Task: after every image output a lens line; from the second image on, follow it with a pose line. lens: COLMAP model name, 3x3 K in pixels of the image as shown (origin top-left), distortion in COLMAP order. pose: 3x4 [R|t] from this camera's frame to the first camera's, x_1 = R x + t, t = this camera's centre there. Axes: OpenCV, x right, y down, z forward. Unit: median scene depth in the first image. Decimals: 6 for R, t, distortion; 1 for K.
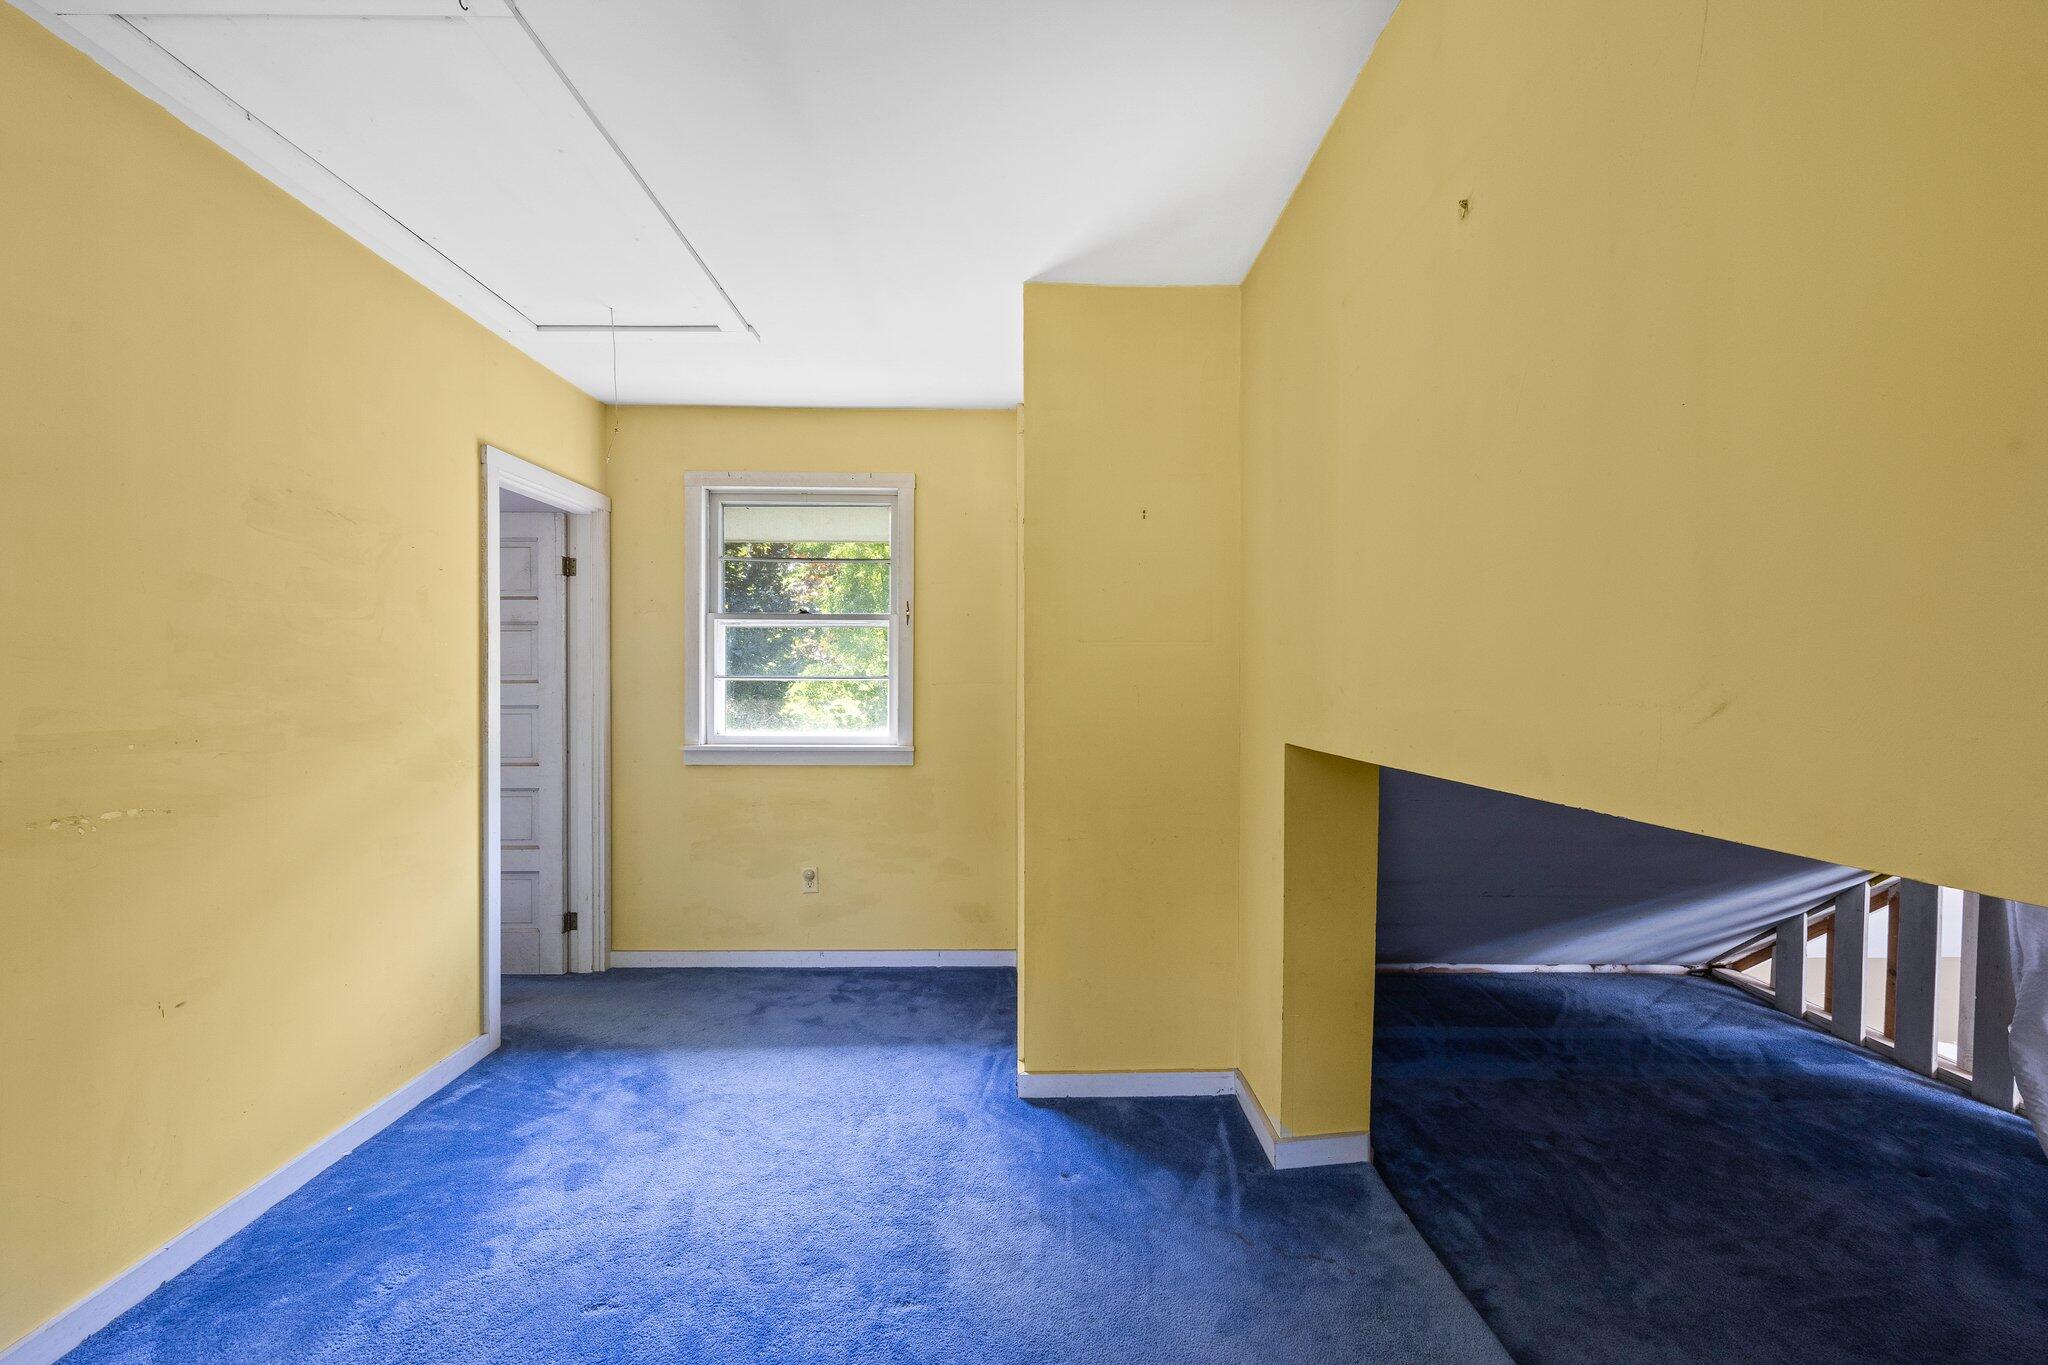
lens RADIAL K [[843.7, 0, 1029.3], [0, 843.7, 700.0], [0, 0, 1]] dist [-0.002513, 0.000271]
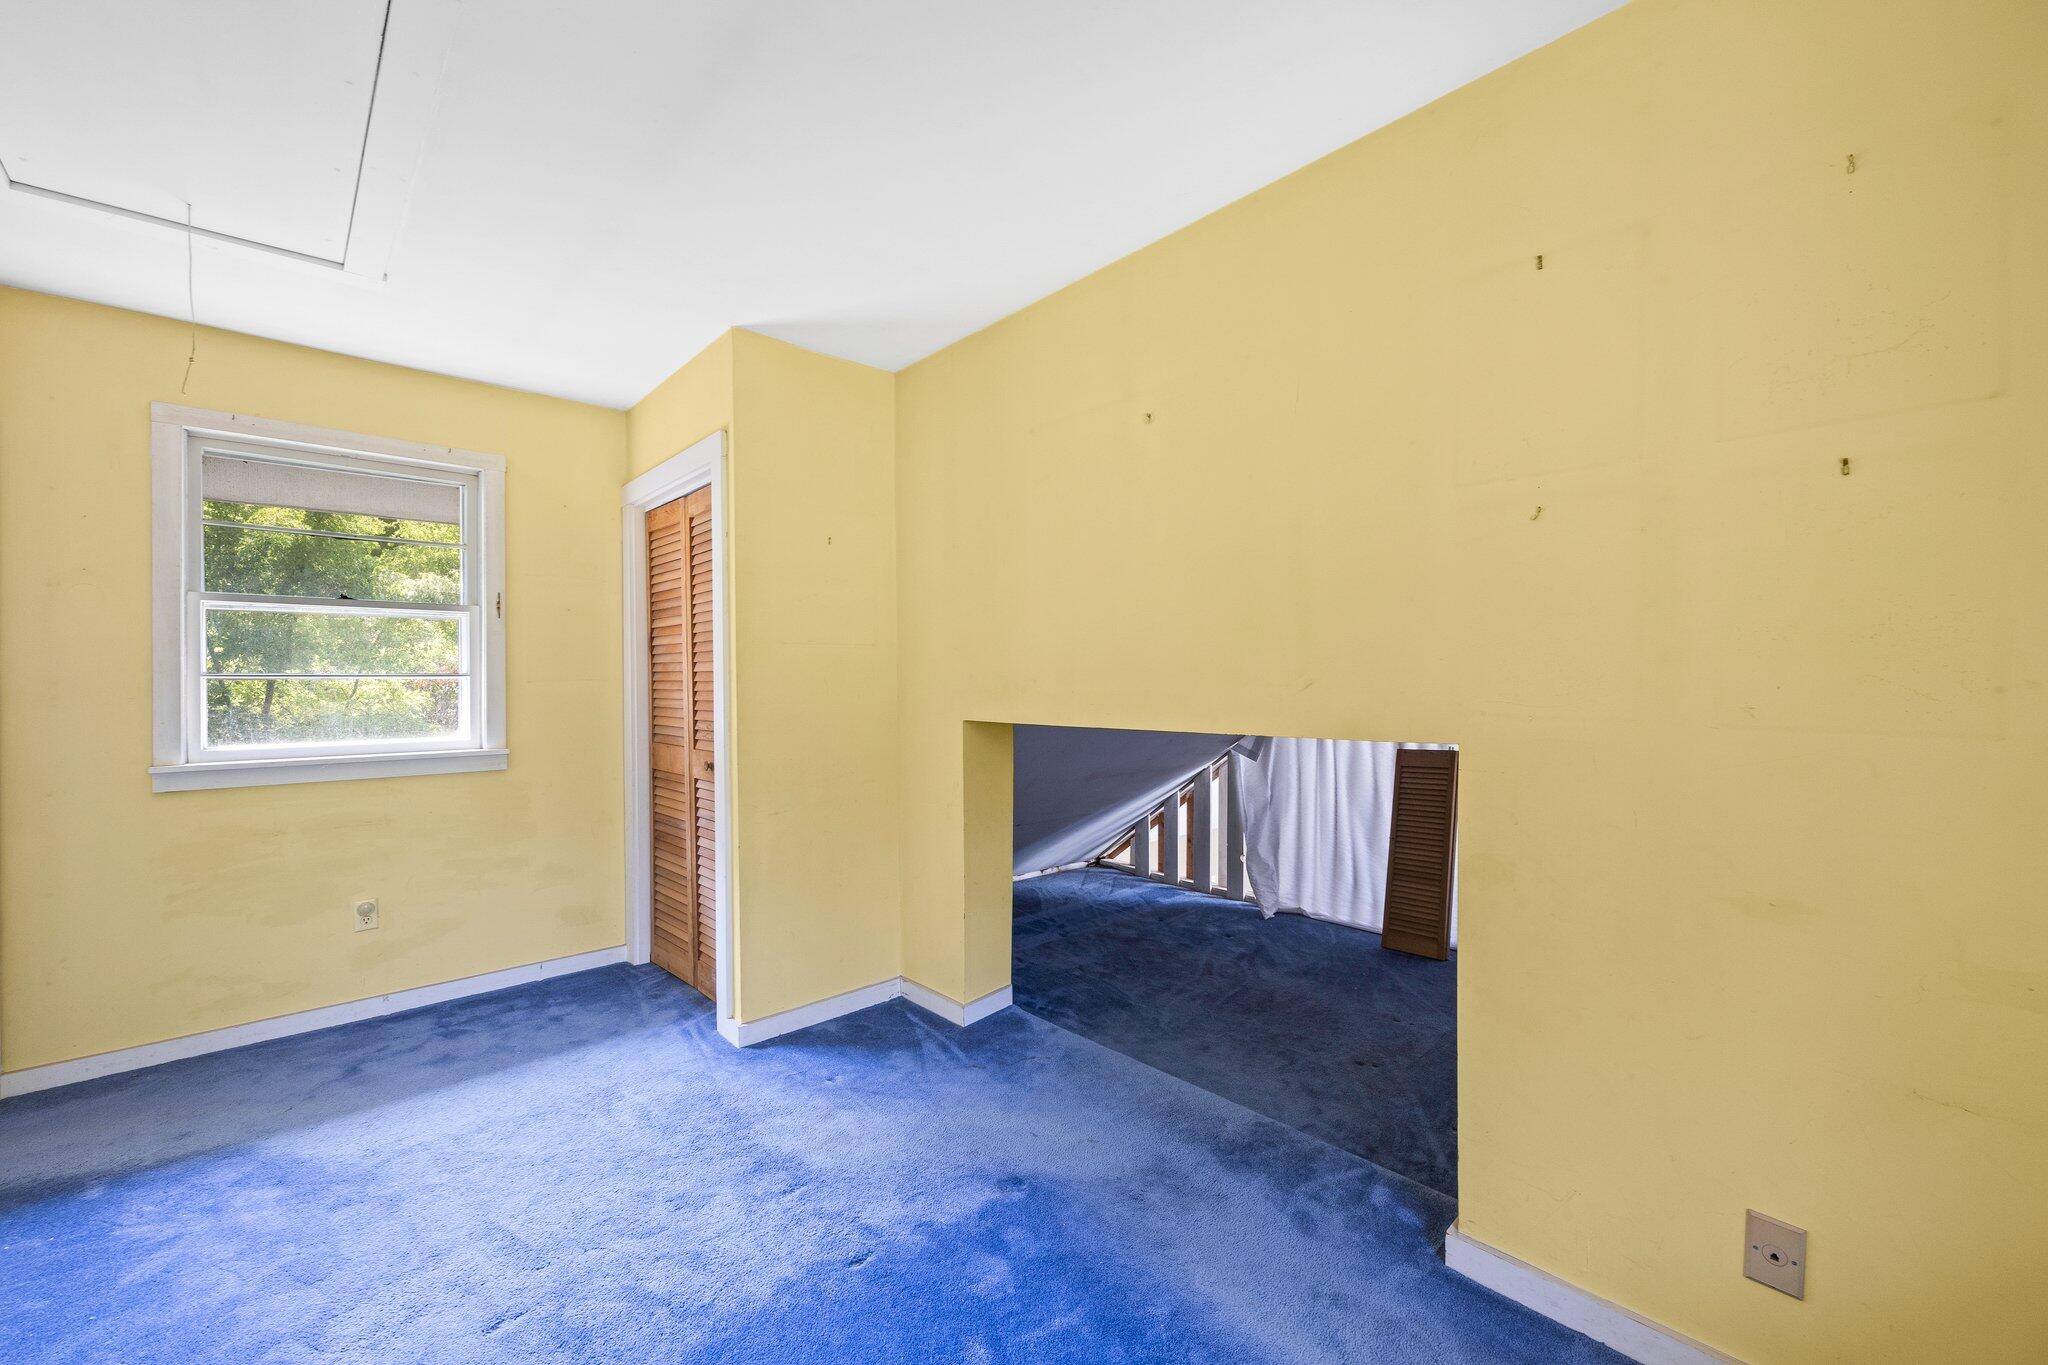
lens RADIAL K [[821.6, 0, 1021.6], [0, 821.6, 685.9], [0, 0, 1]] dist [-0.002240, -0.000034]
pose [[0.751354, -0.012452, 0.659782, -0.402607], [0.020533, 0.999779, -0.004514, 0.001879], [-0.659580, 0.016939, 0.751444, -0.069820]]
